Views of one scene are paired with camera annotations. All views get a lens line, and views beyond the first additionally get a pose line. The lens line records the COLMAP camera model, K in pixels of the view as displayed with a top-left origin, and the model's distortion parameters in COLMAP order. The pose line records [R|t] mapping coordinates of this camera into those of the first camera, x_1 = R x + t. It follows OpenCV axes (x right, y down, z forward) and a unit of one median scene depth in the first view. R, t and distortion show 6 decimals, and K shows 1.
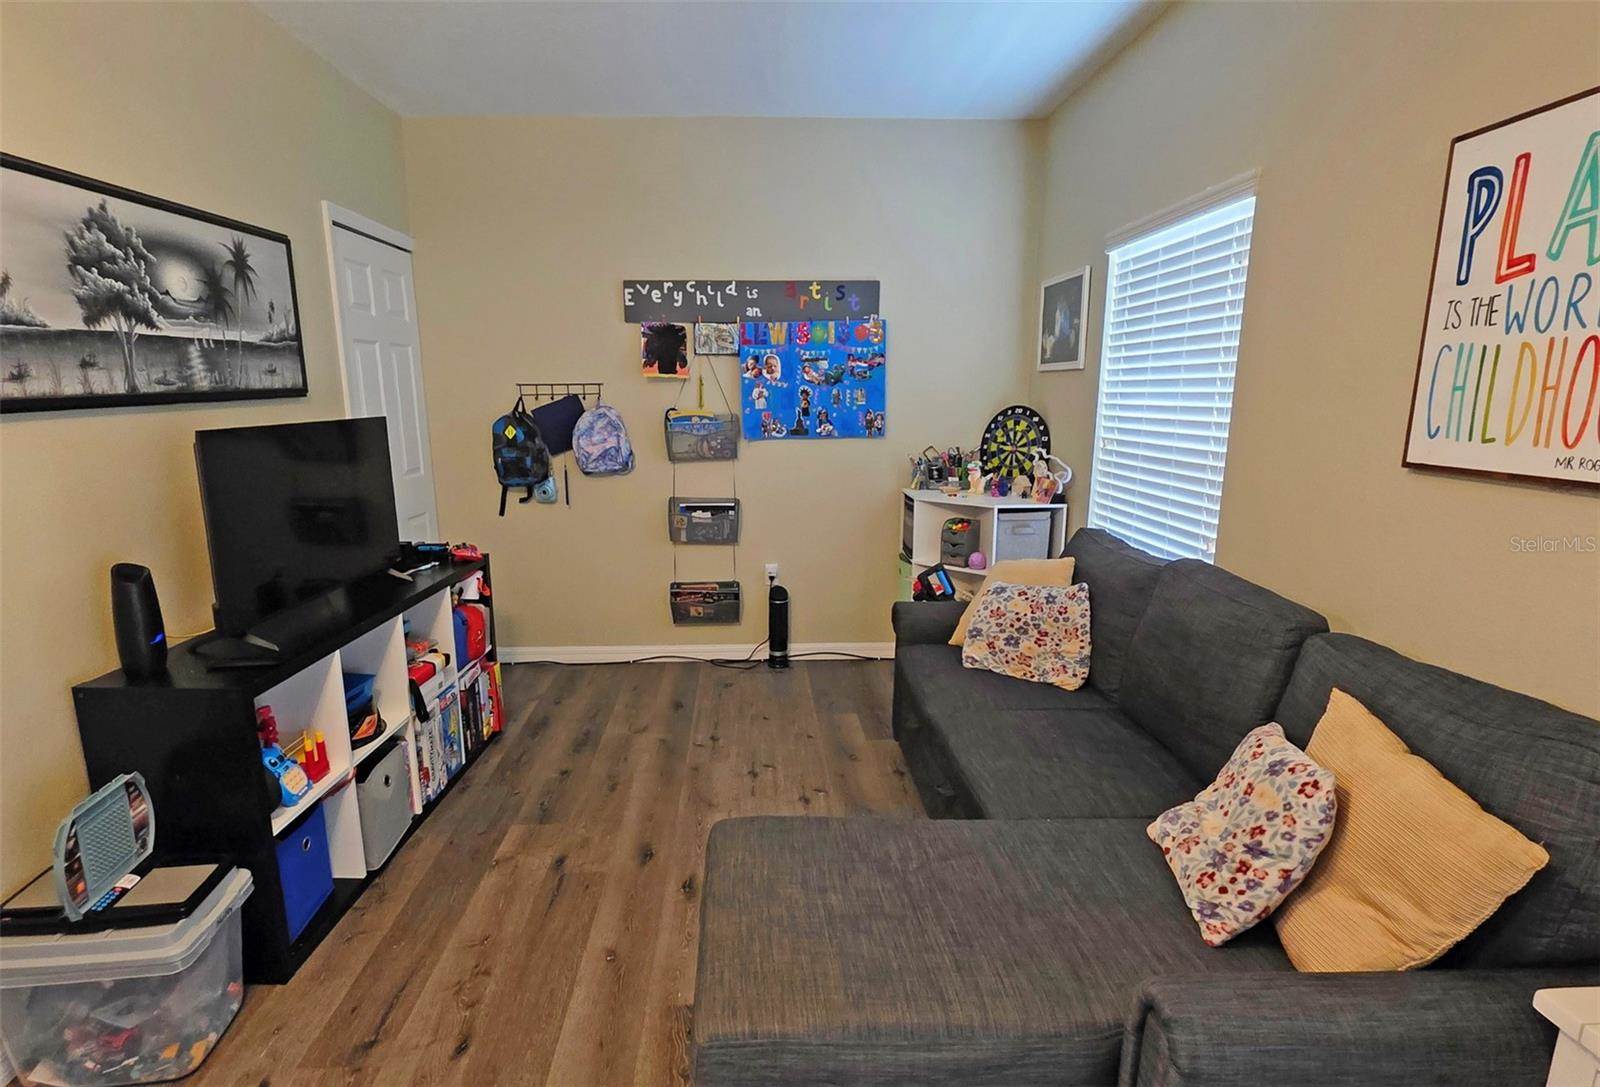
lens RADIAL K [[793.8, 0, 772.9], [0, 793.8, 555.6], [0, 0, 1]] dist [-0.001430, -0.001275]
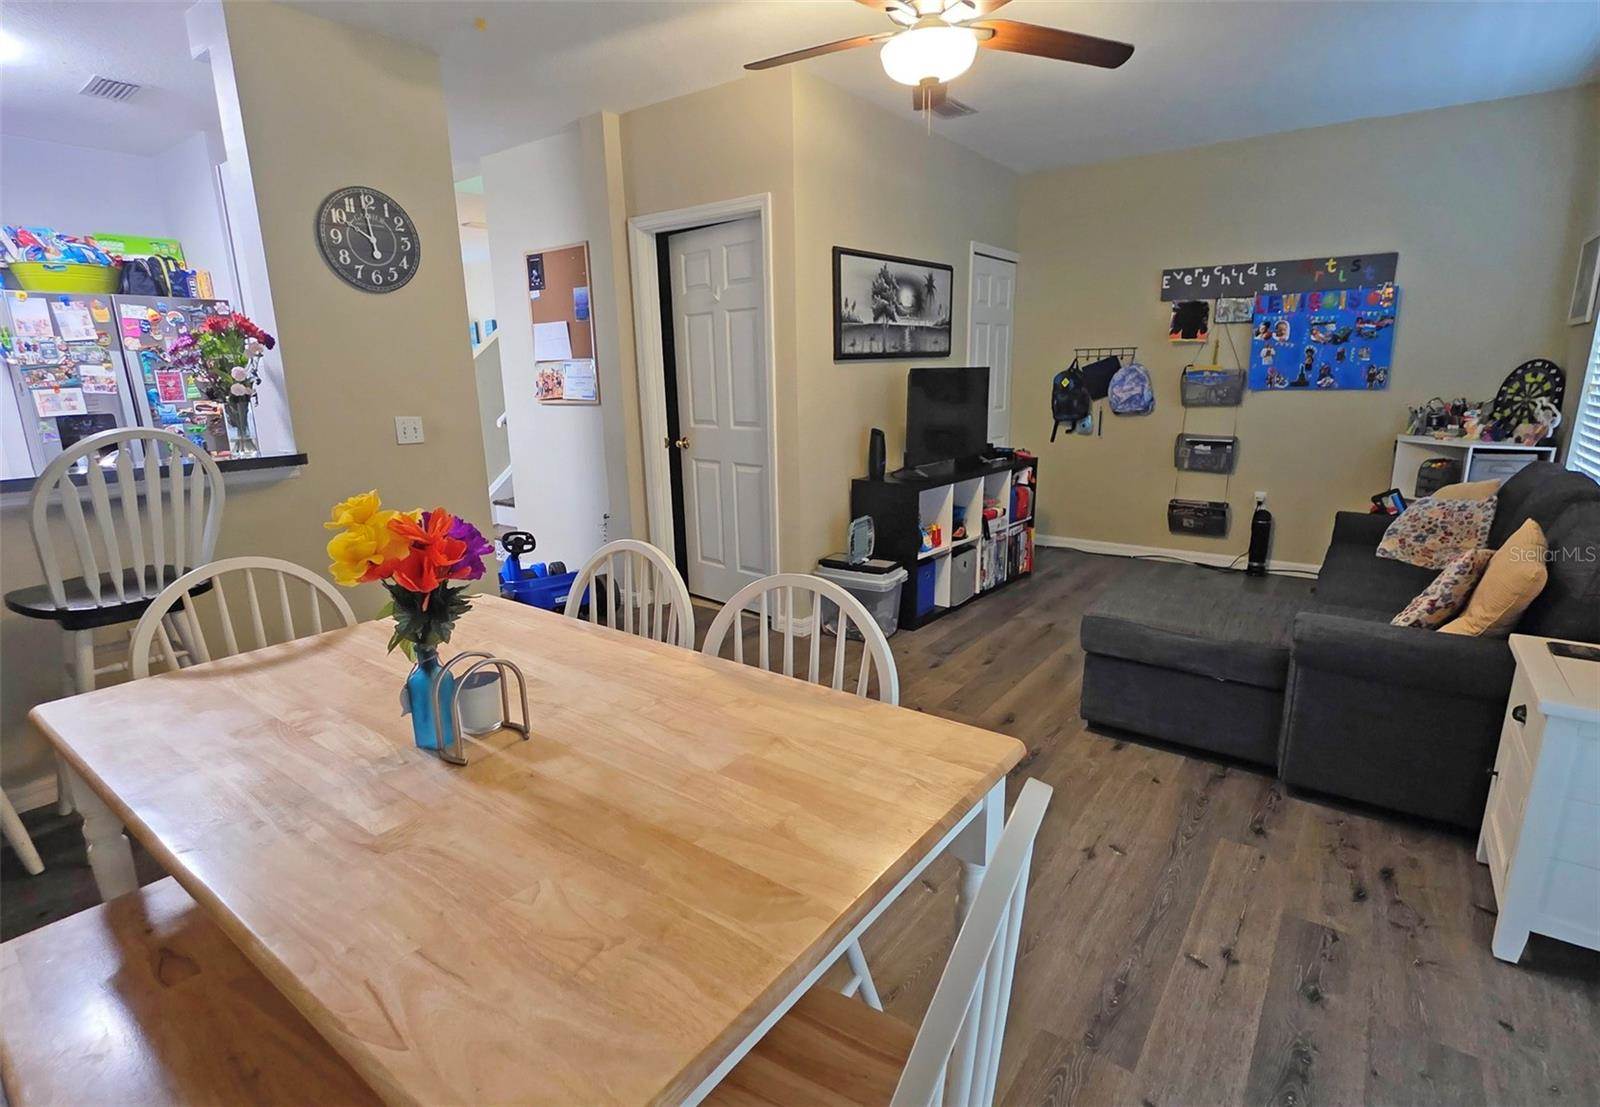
lens RADIAL K [[793.8, 0, 799.7], [0, 793.8, 559.7], [0, 0, 1]] dist [-0.001430, -0.001275]
pose [[0.789638, 0.136179, -0.598270, 0.321343], [-0.116750, 0.990593, 0.071384, 0.192235], [0.602363, 0.013480, 0.798109, -0.724878]]
